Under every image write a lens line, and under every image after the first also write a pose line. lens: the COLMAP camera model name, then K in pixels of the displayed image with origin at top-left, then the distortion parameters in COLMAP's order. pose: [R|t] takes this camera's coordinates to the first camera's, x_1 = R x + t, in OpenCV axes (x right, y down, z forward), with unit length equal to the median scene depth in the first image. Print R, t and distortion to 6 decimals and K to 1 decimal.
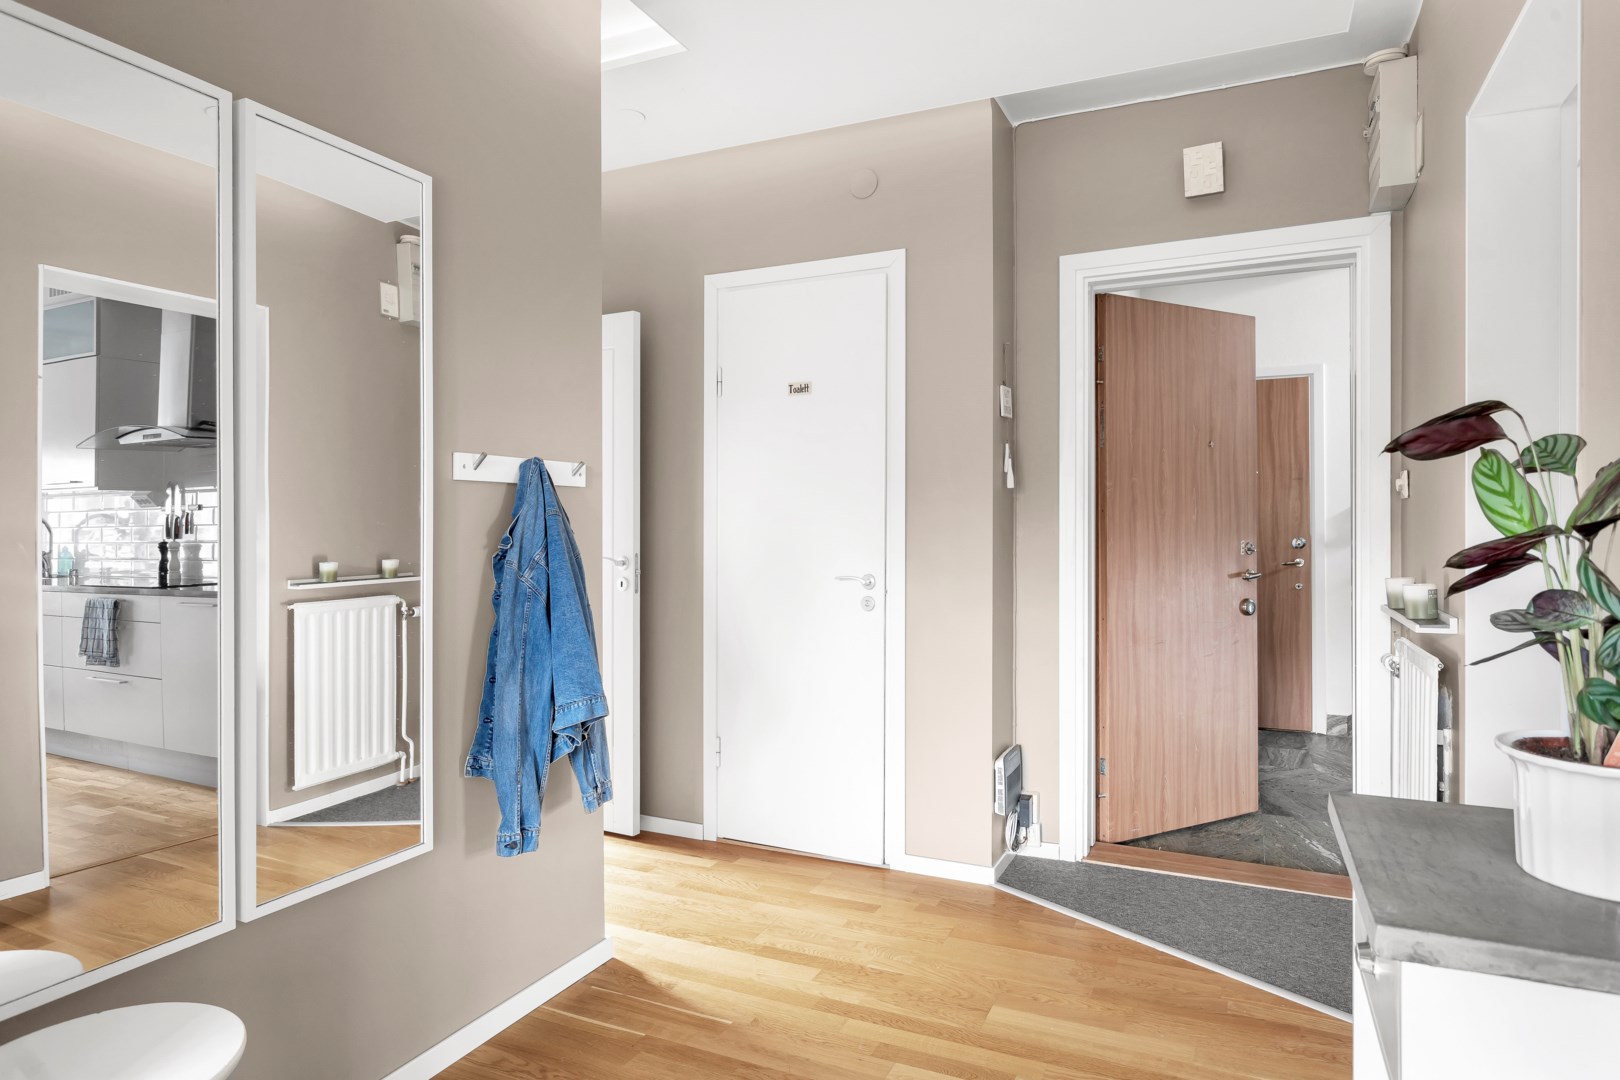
lens RADIAL K [[929.1, 0, 810.0], [0, 929.1, 540.0], [0, 0, 1]] dist [0.001729, 0.000518]
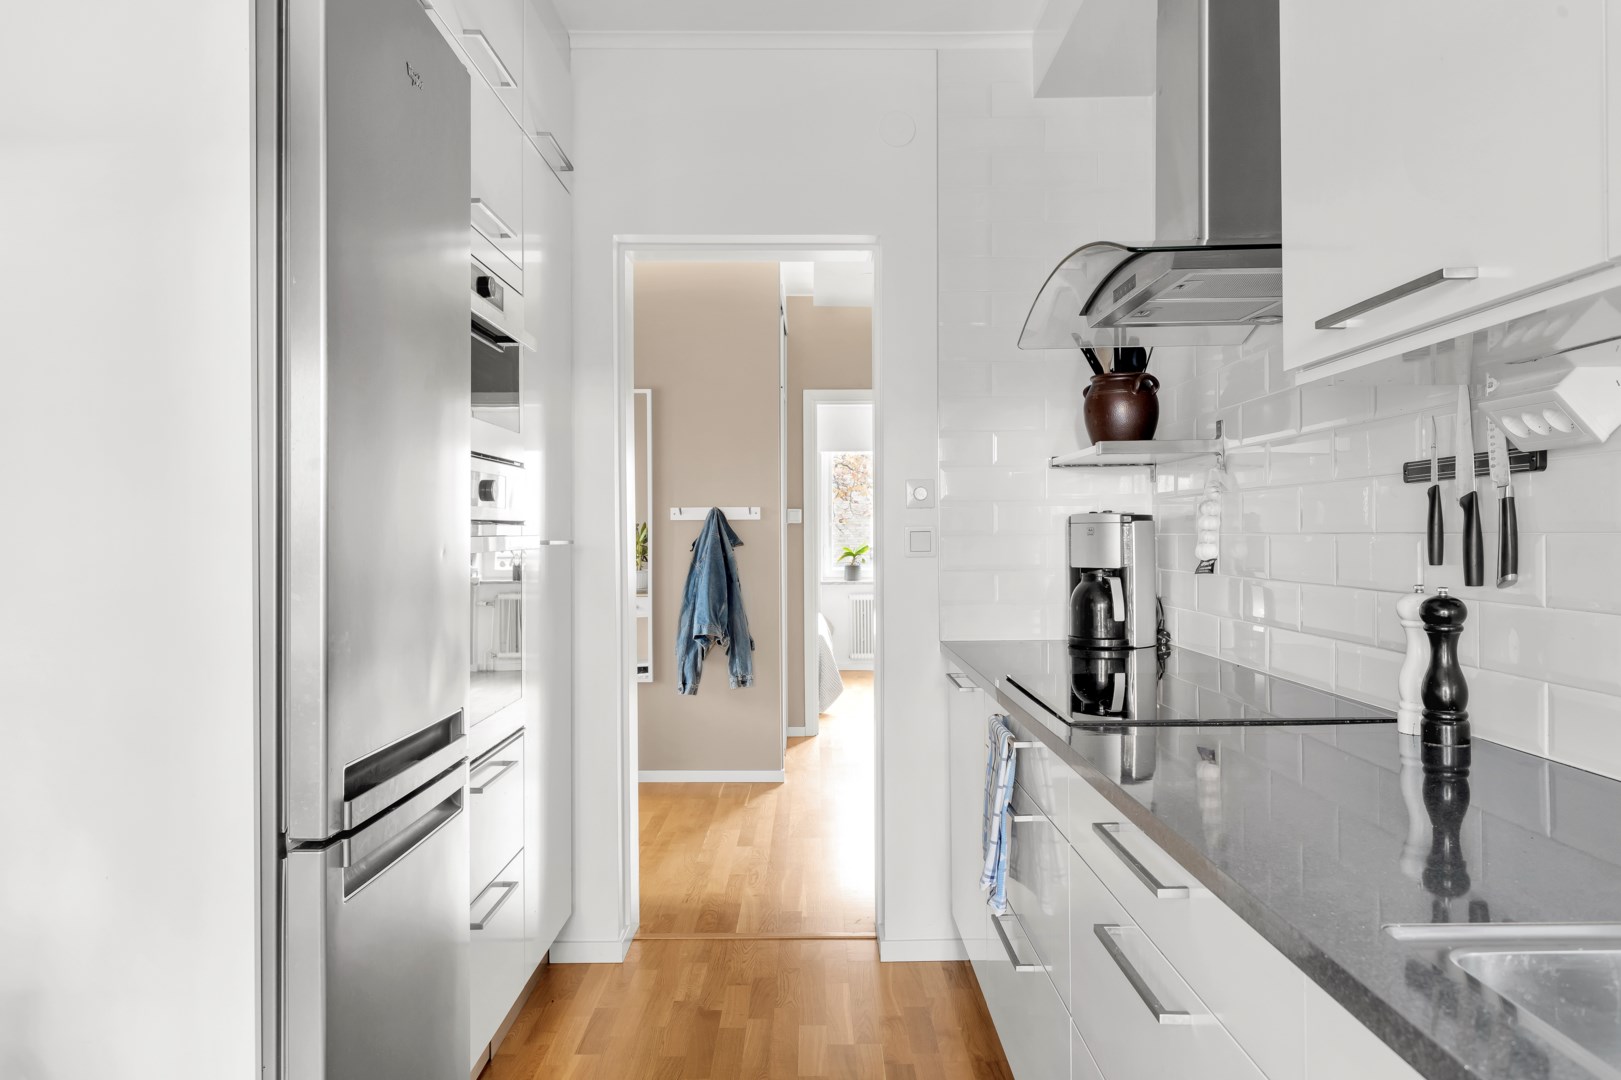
lens RADIAL K [[1167.8, 0, 810.5], [0, 1167.8, 540.0], [0, 0, 1]] dist [-0.002362, -0.000099]
pose [[0.422744, 0.005256, -0.906234, 2.091582], [-0.006216, 0.999976, 0.002900, -0.025918], [0.906228, 0.004407, 0.422767, 0.116331]]
